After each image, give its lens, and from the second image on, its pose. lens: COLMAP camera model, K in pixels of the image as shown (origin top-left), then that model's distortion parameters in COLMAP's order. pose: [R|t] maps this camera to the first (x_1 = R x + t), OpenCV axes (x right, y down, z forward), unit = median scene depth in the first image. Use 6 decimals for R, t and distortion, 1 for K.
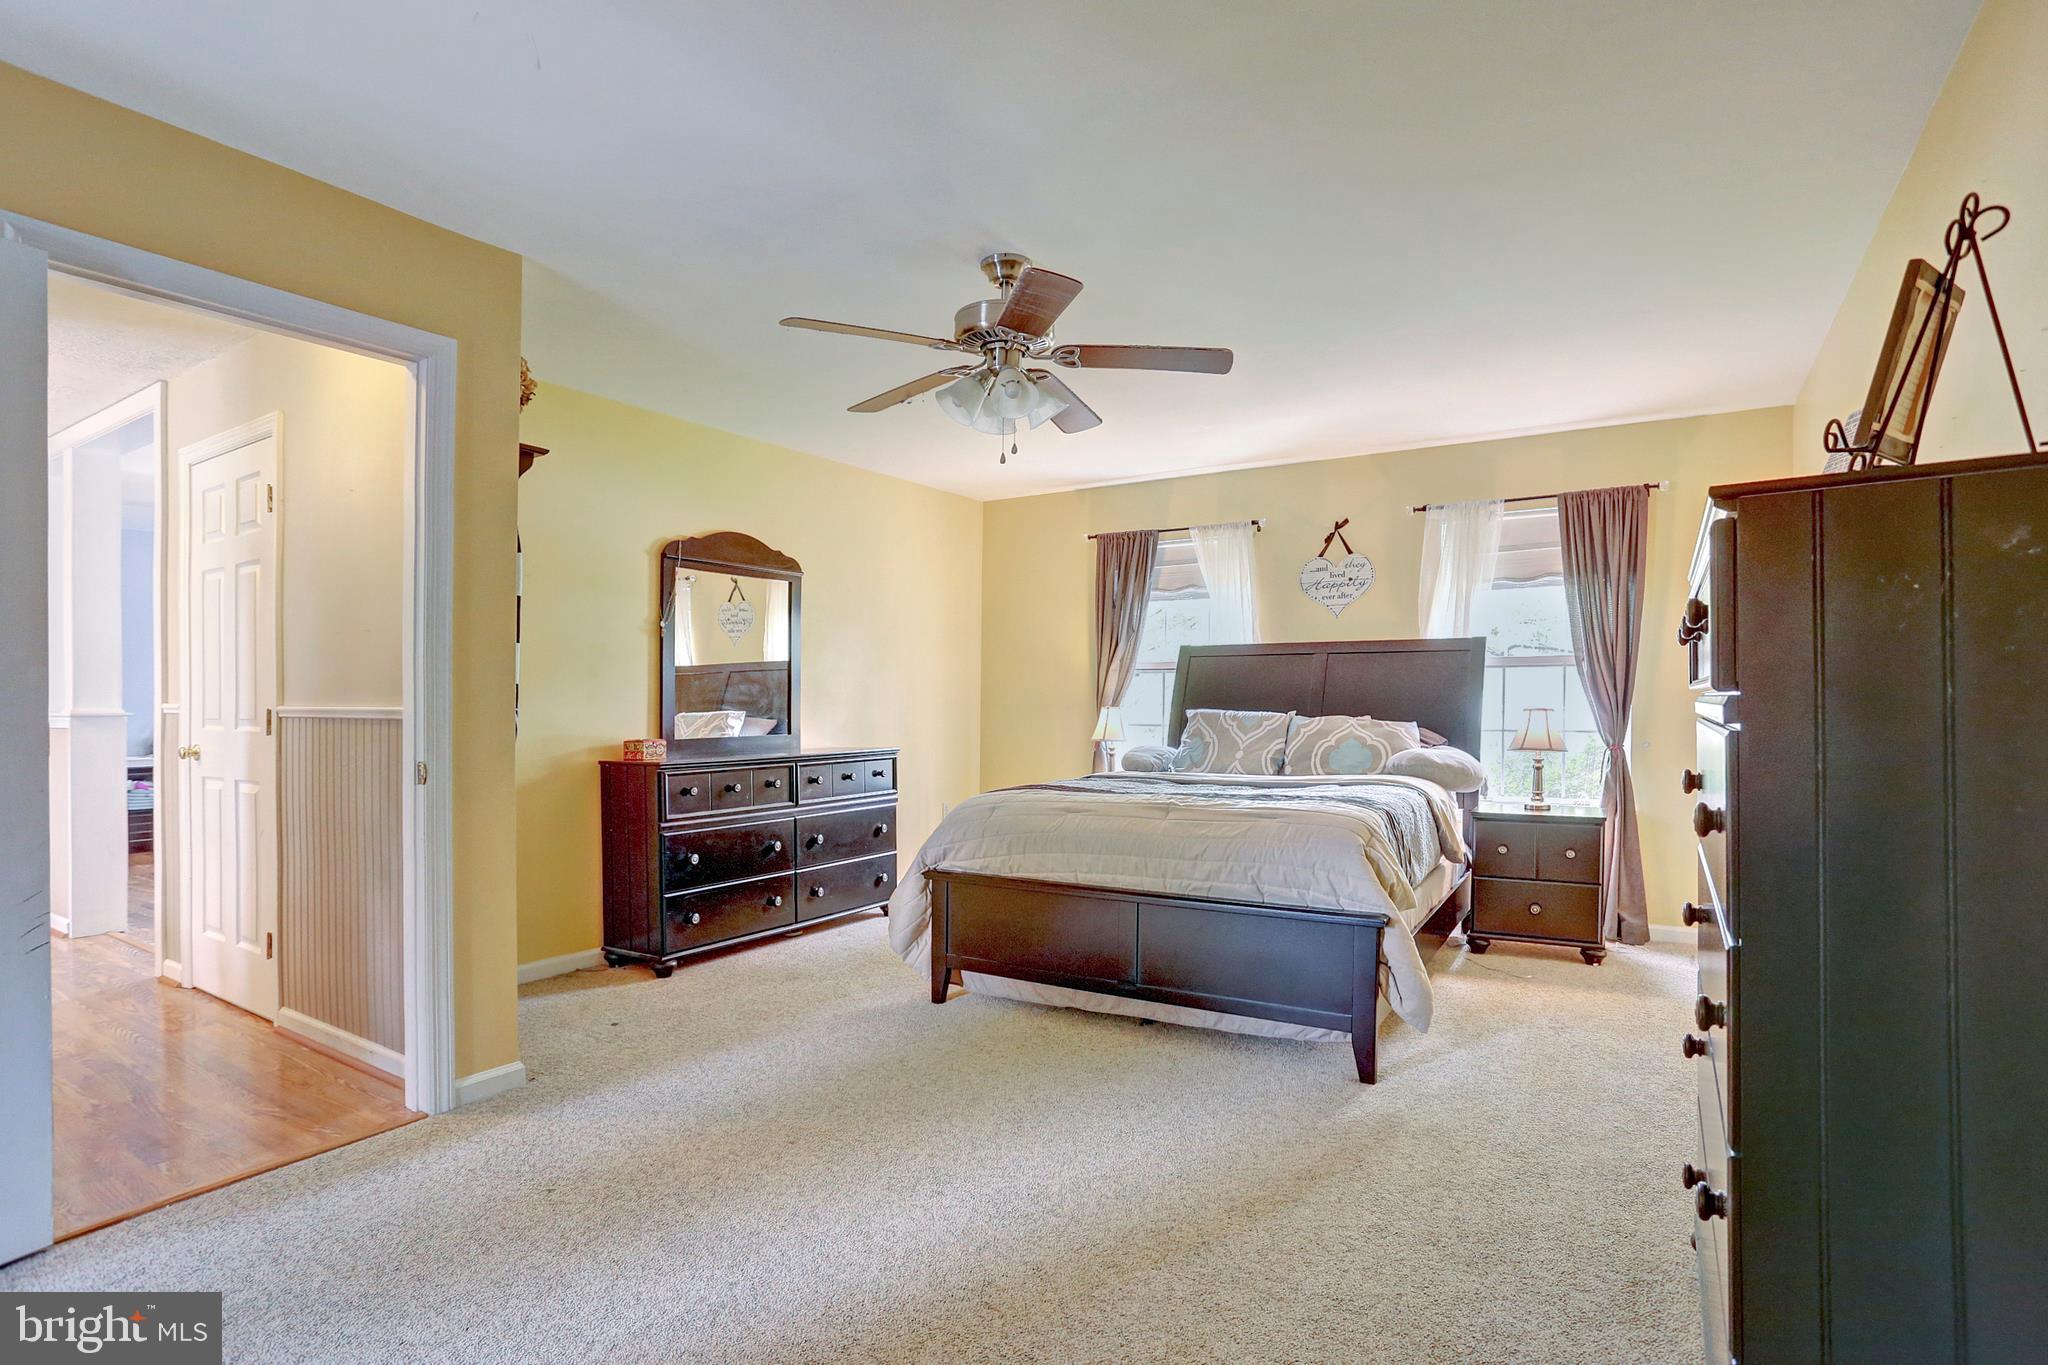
lens RADIAL K [[1003.7, 0, 1025.2], [0, 1003.7, 678.3], [0, 0, 1]] dist [-0.085973, 0.037549]
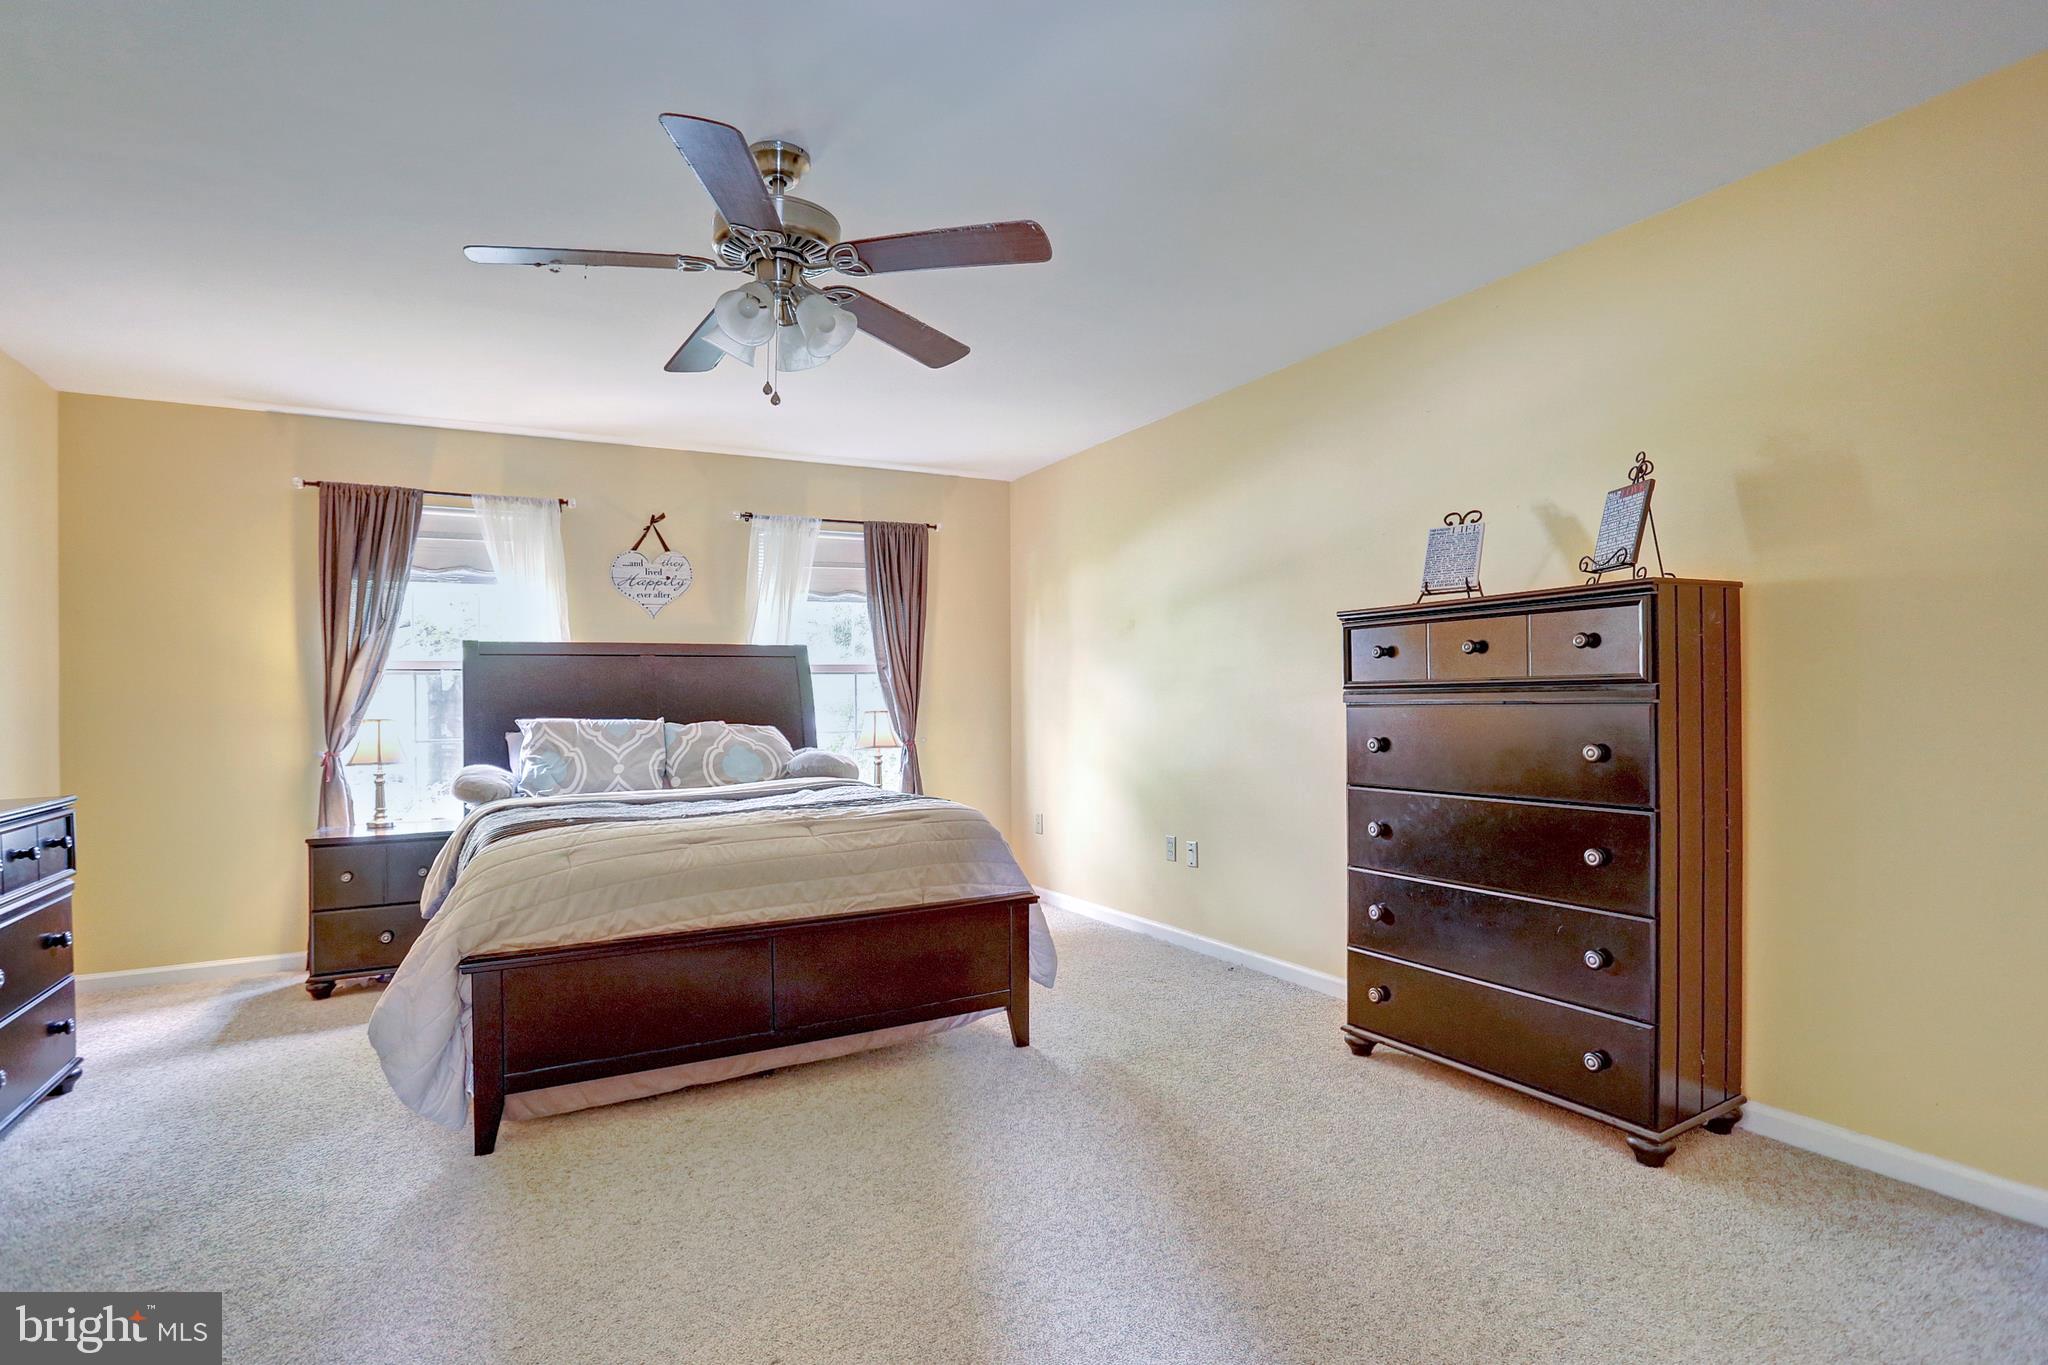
lens RADIAL K [[1019.5, 0, 1024.0], [0, 1019.5, 682.5], [0, 0, 1]] dist [-0.054587, 0.000595]
pose [[0.486548, 0.008455, 0.873613, -0.378554], [-0.003842, 0.999964, -0.007538, 0.006019], [-0.873645, 0.000311, 0.486564, 0.256956]]
